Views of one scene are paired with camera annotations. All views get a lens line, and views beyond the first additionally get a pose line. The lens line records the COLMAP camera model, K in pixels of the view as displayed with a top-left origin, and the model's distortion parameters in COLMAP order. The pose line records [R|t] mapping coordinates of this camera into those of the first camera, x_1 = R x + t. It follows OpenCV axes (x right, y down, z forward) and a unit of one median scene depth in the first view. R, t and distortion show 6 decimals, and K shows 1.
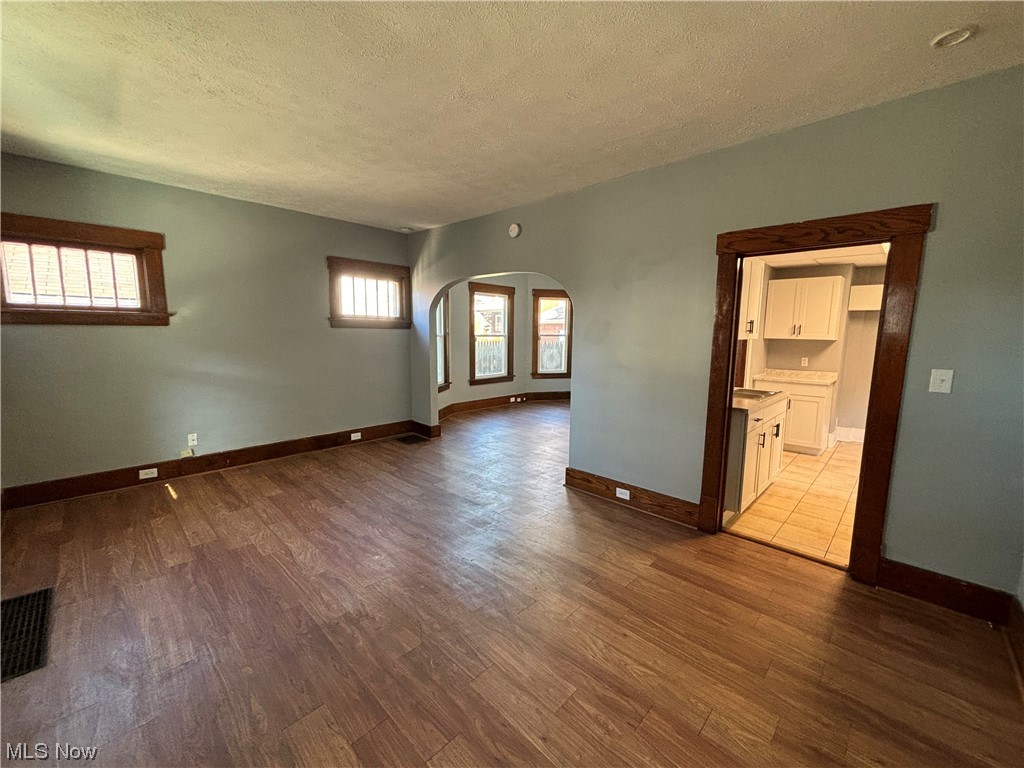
lens RADIAL K [[410.0, 0, 508.2], [0, 410.0, 379.7], [0, 0, 1]] dist [0.012256, -0.000154]
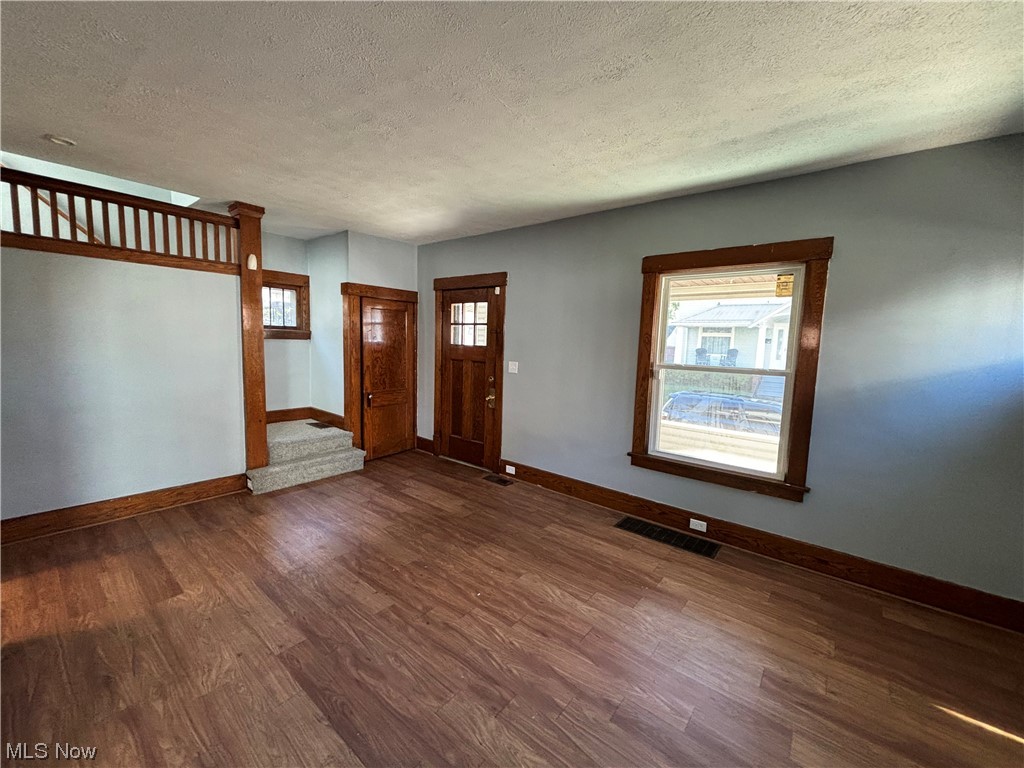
lens RADIAL K [[410.0, 0, 508.2], [0, 410.0, 379.7], [0, 0, 1]] dist [0.012256, -0.000154]
pose [[-0.995632, -0.032848, -0.087395, -0.093579], [-0.051040, 0.975304, 0.214886, -0.082983], [0.078178, 0.218408, -0.972721, 0.593740]]
